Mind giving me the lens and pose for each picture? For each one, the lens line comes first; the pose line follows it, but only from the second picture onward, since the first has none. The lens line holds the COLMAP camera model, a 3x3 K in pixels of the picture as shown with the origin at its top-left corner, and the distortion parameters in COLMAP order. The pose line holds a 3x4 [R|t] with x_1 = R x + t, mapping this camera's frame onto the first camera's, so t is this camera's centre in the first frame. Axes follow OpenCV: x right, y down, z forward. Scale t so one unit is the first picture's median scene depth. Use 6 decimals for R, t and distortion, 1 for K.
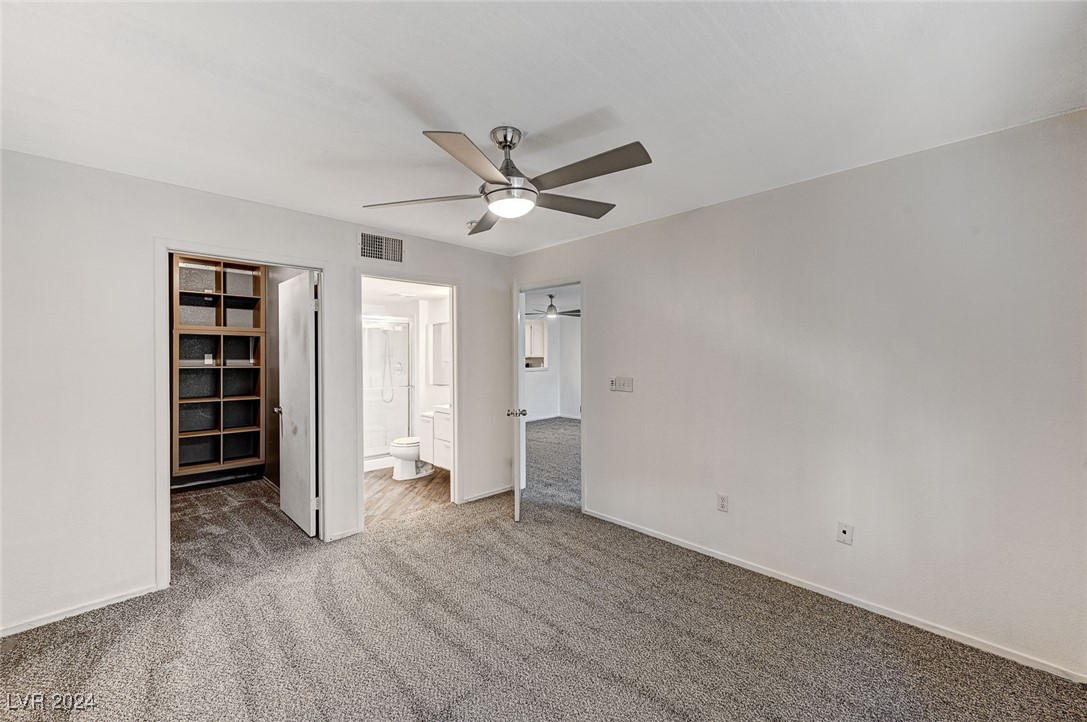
lens RADIAL K [[428.5, 0, 543.8], [0, 428.5, 358.2], [0, 0, 1]] dist [0.027848, -0.000150]
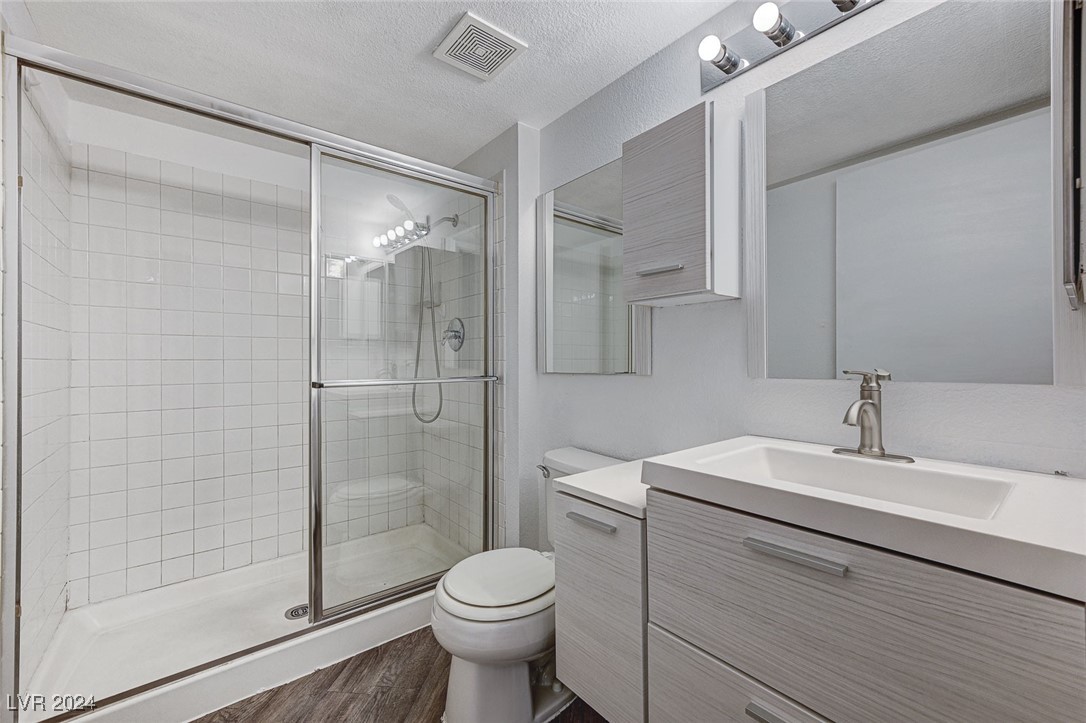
lens RADIAL K [[440.5, 0, 545.8], [0, 440.5, 358.6], [0, 0, 1]] dist [0.015016, -0.000086]
pose [[0.995742, -0.003153, -0.092131, -0.234292], [0.002780, 0.999987, -0.004174, 0.052095], [0.092143, 0.003900, 0.995738, 0.653429]]
